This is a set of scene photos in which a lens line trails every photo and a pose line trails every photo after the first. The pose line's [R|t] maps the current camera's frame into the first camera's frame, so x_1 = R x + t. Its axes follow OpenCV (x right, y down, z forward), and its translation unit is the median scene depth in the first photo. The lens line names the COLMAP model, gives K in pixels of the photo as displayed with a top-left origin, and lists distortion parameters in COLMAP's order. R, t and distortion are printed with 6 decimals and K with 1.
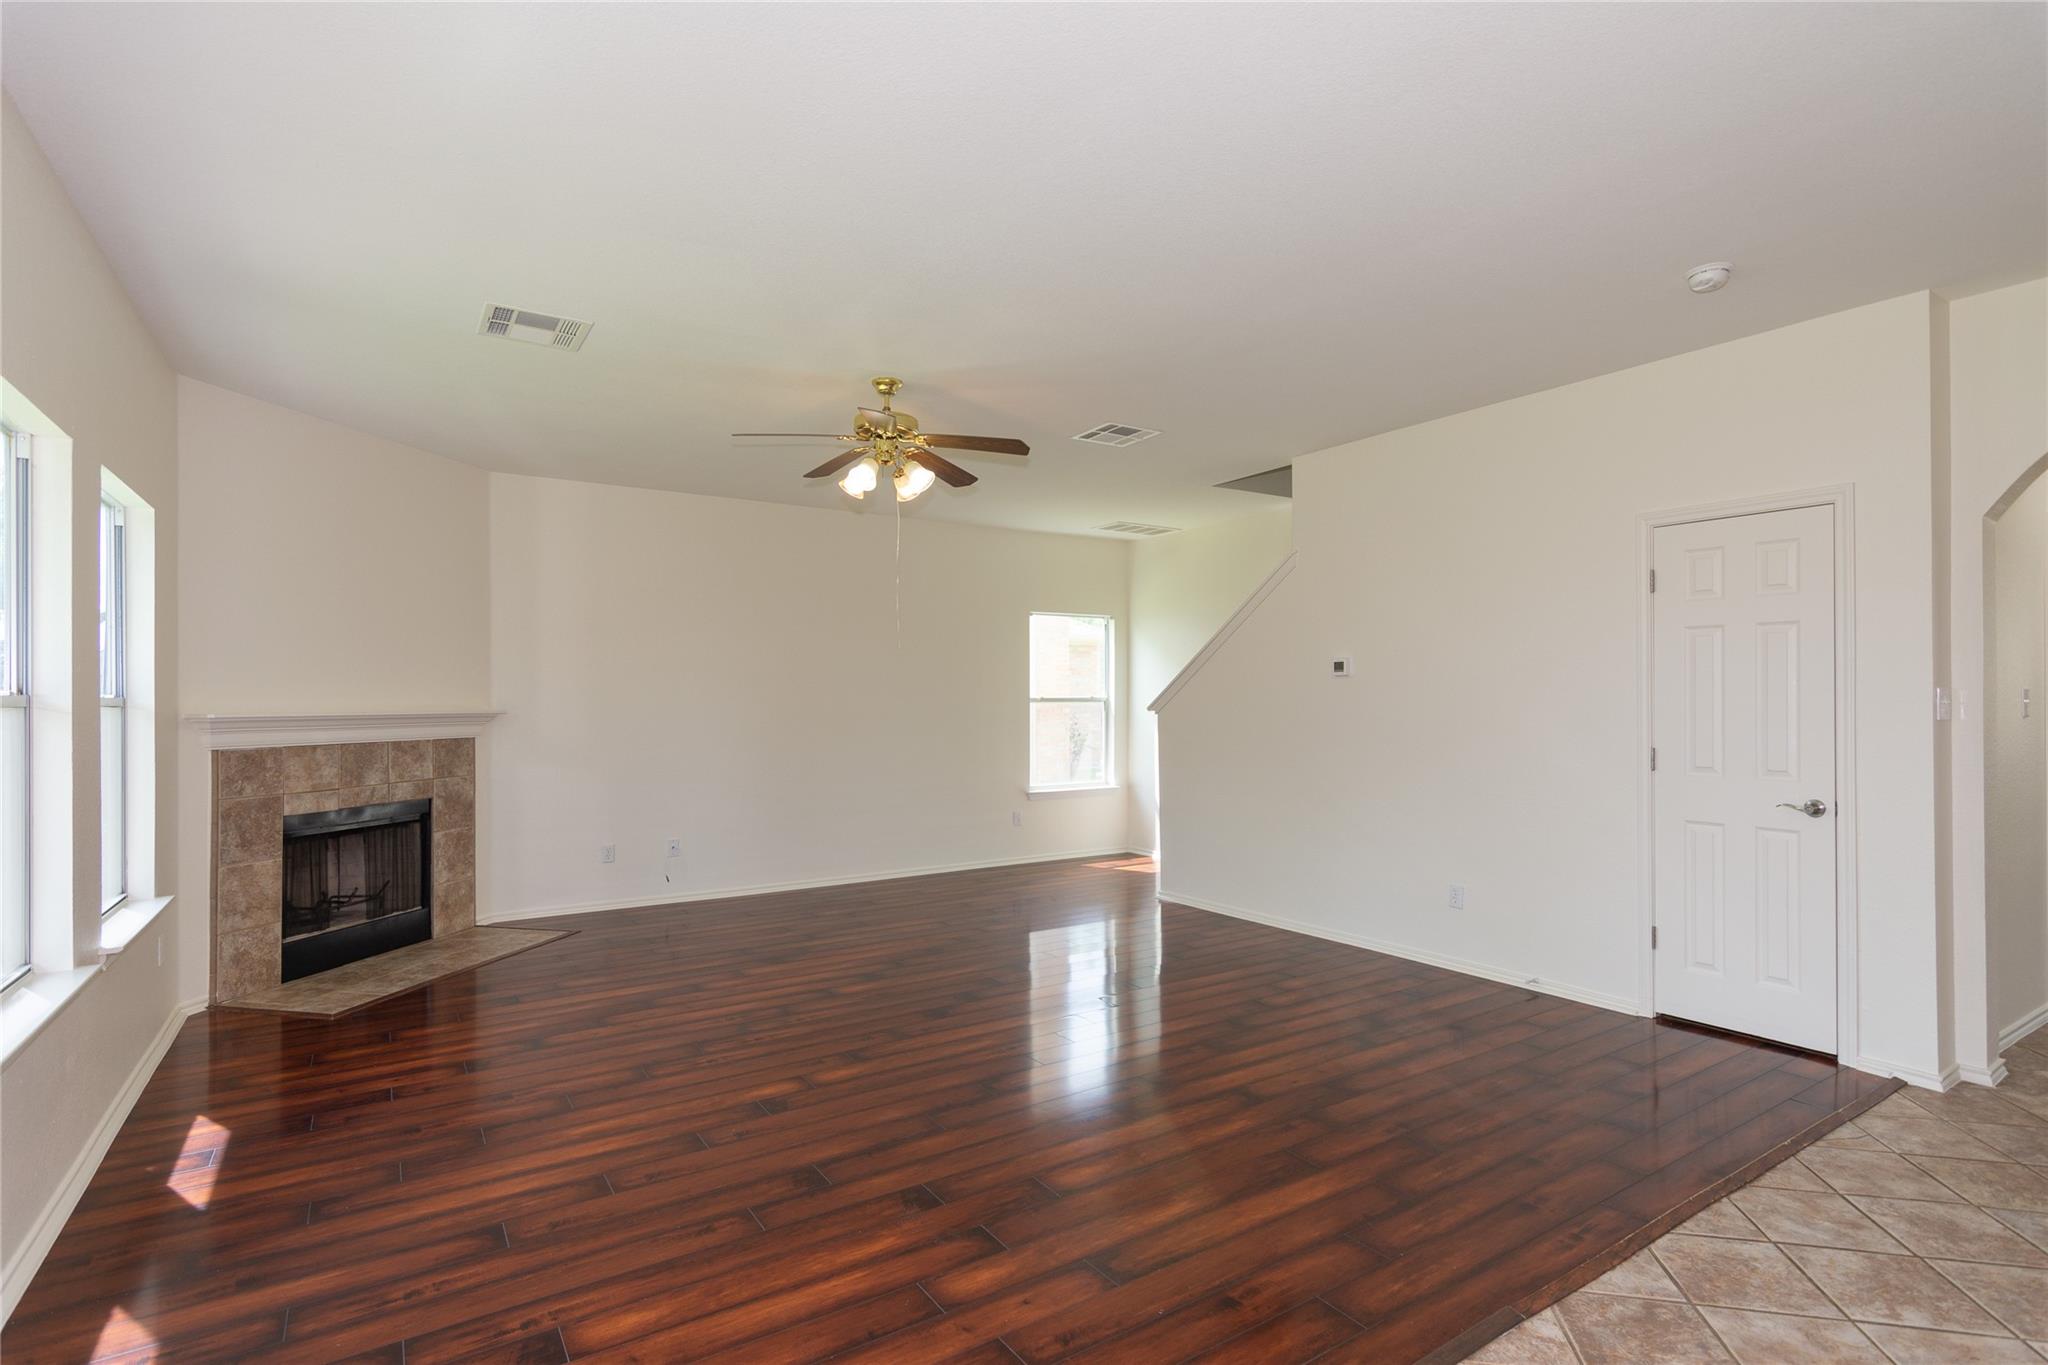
lens RADIAL K [[999.4, 0, 1035.4], [0, 999.4, 690.0], [0, 0, 1]] dist [0.001548, 0.001593]
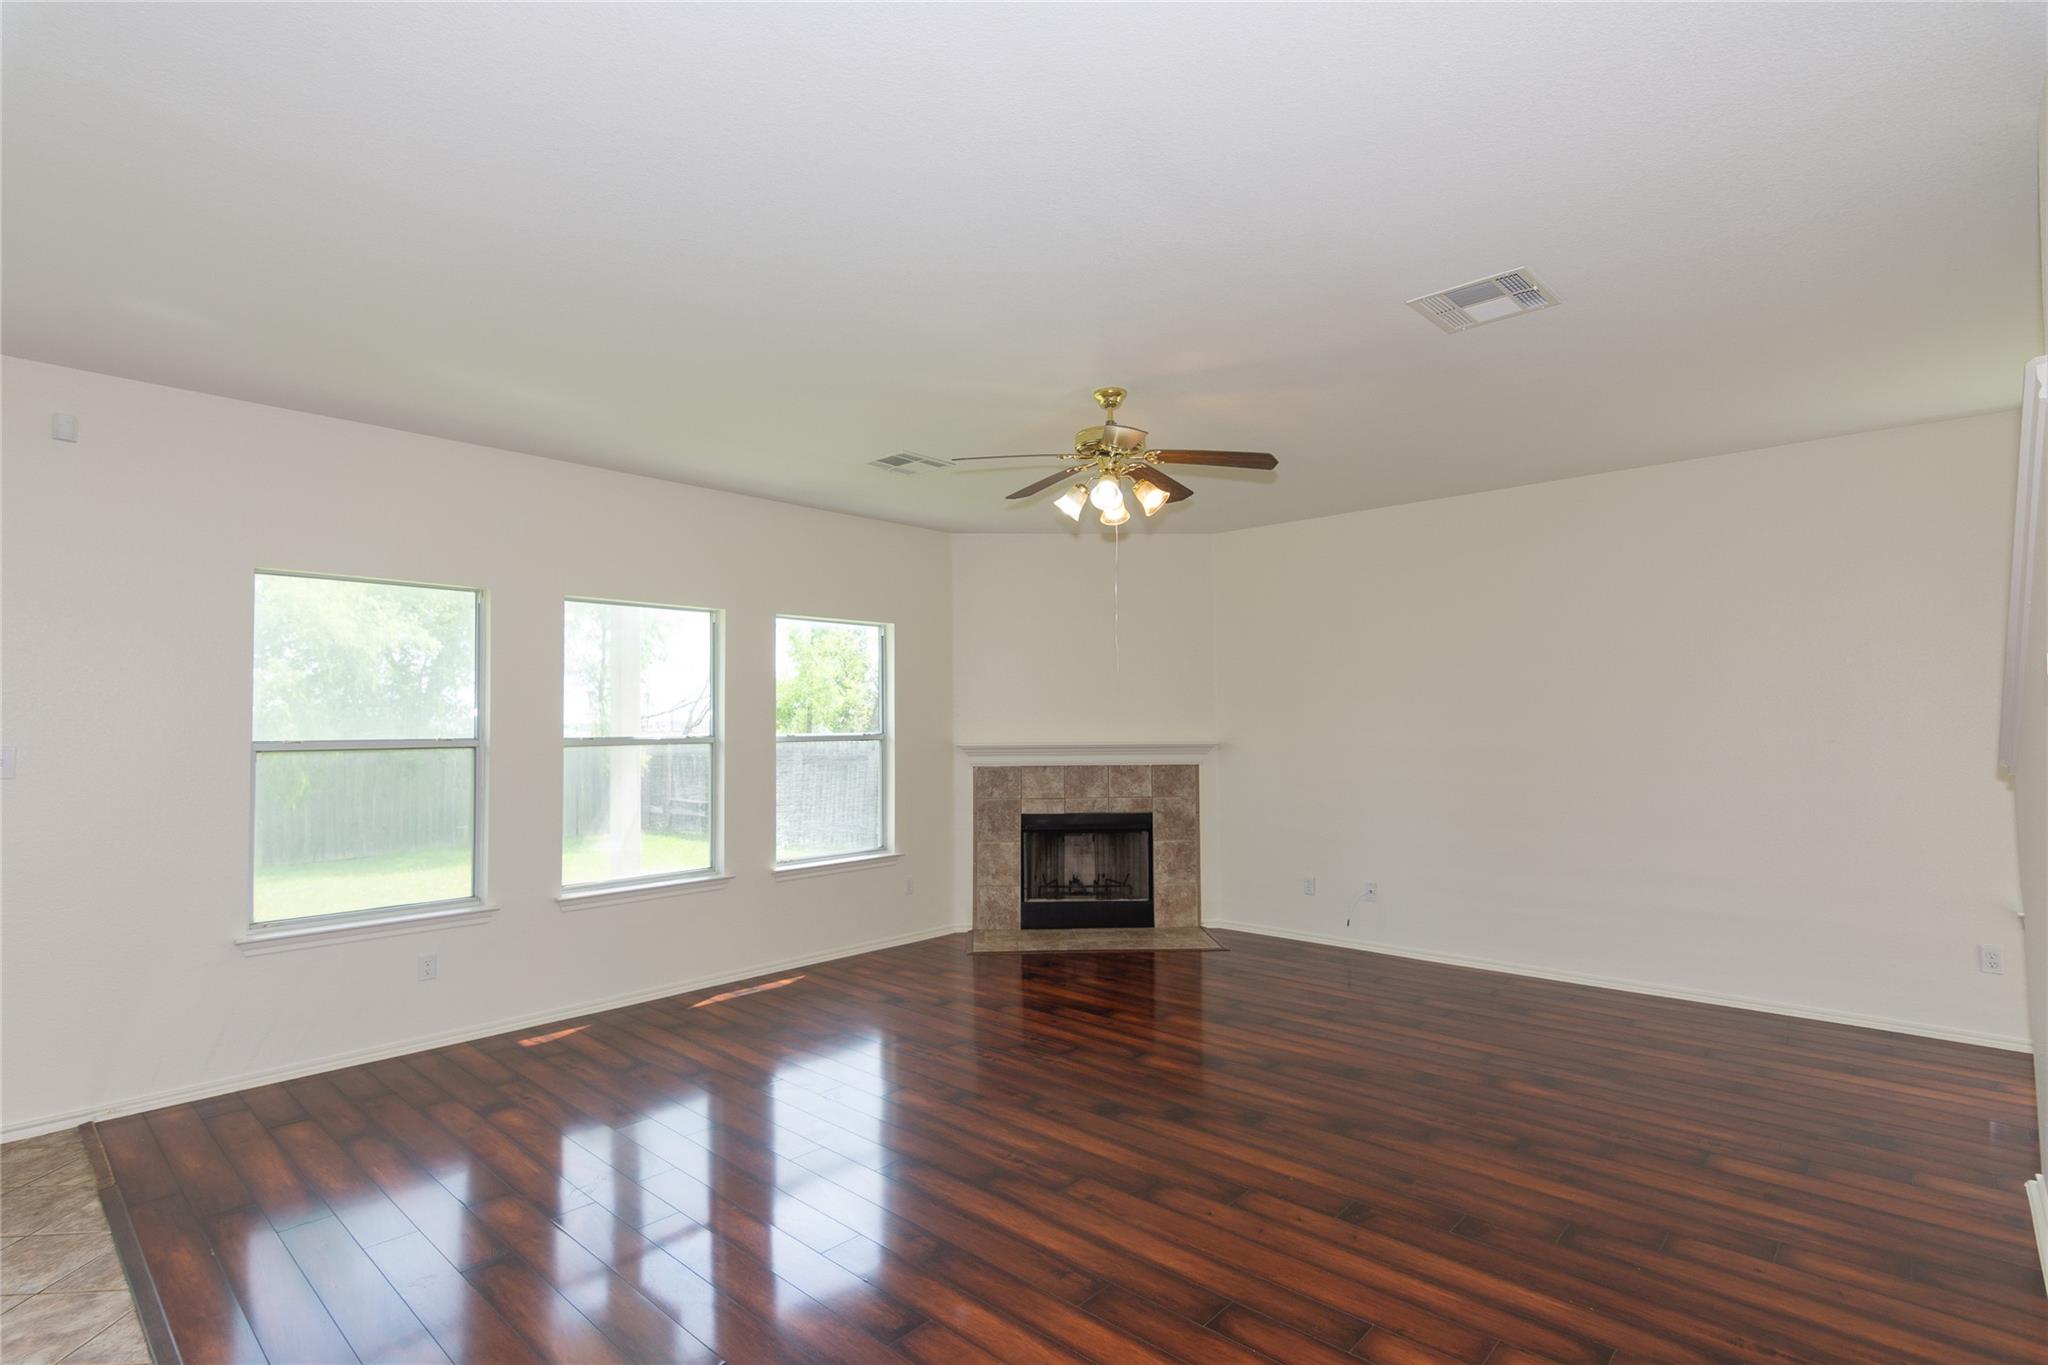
lens RADIAL K [[999.4, 0, 1012.5], [0, 999.4, 688.9], [0, 0, 1]] dist [0.001548, 0.001593]
pose [[0.234639, -0.031419, -0.971575, 0.638082], [0.017520, 0.999452, -0.028089, -0.014022], [0.971925, -0.010431, 0.235061, 0.627026]]
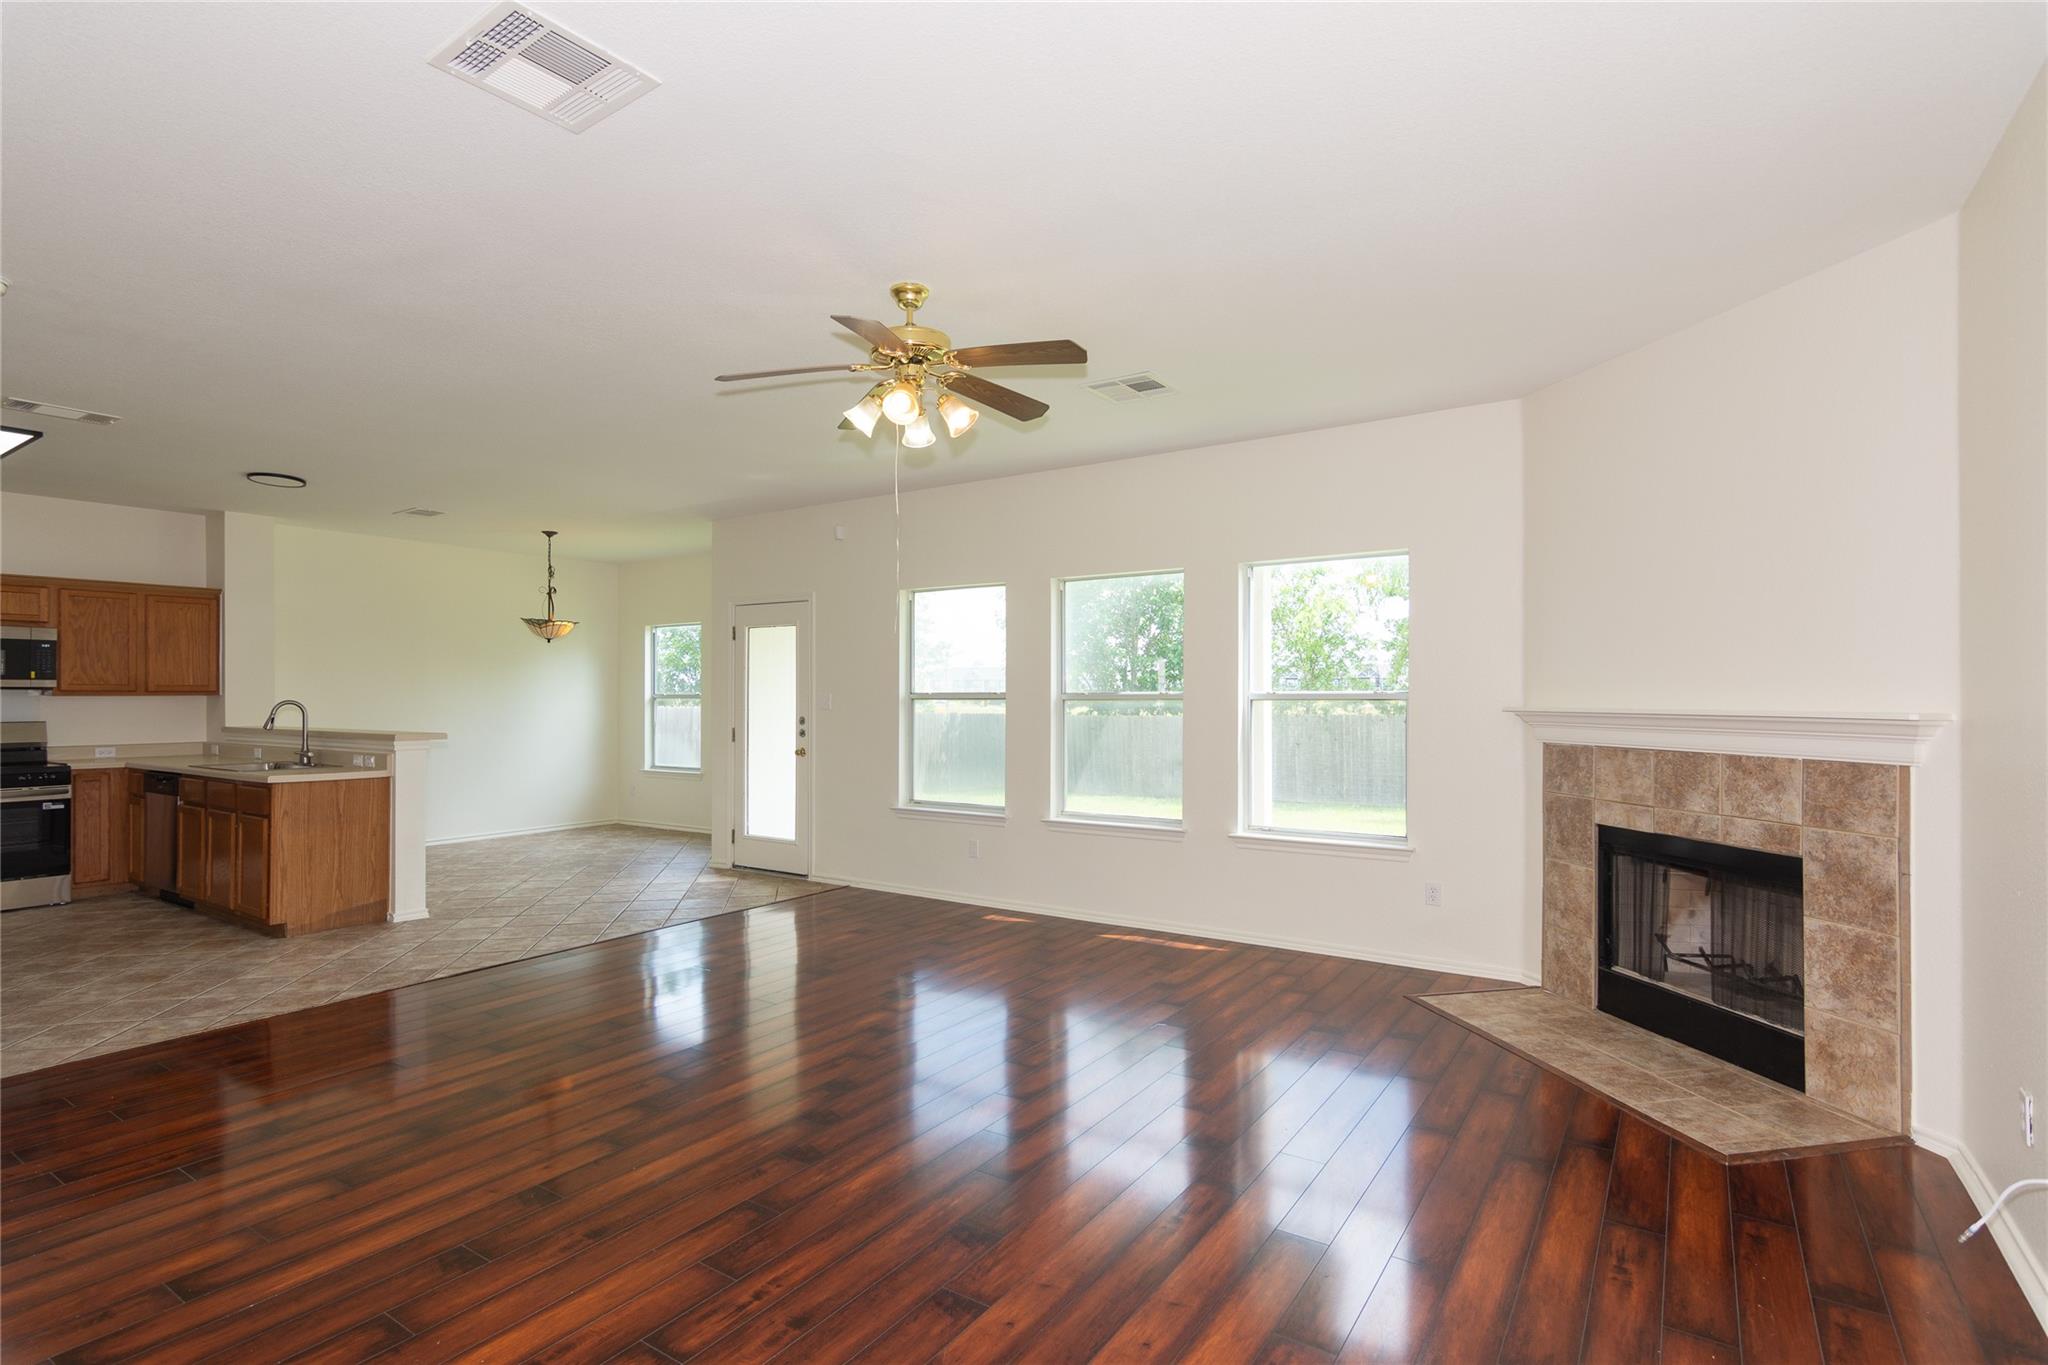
lens RADIAL K [[999.4, 0, 1023.6], [0, 999.4, 690.6], [0, 0, 1]] dist [0.001548, 0.001593]
pose [[-0.925221, 0.004826, -0.379399, 0.059817], [0.011091, 0.999836, -0.014327, 0.013944], [0.379267, -0.017464, -0.925122, 1.582340]]
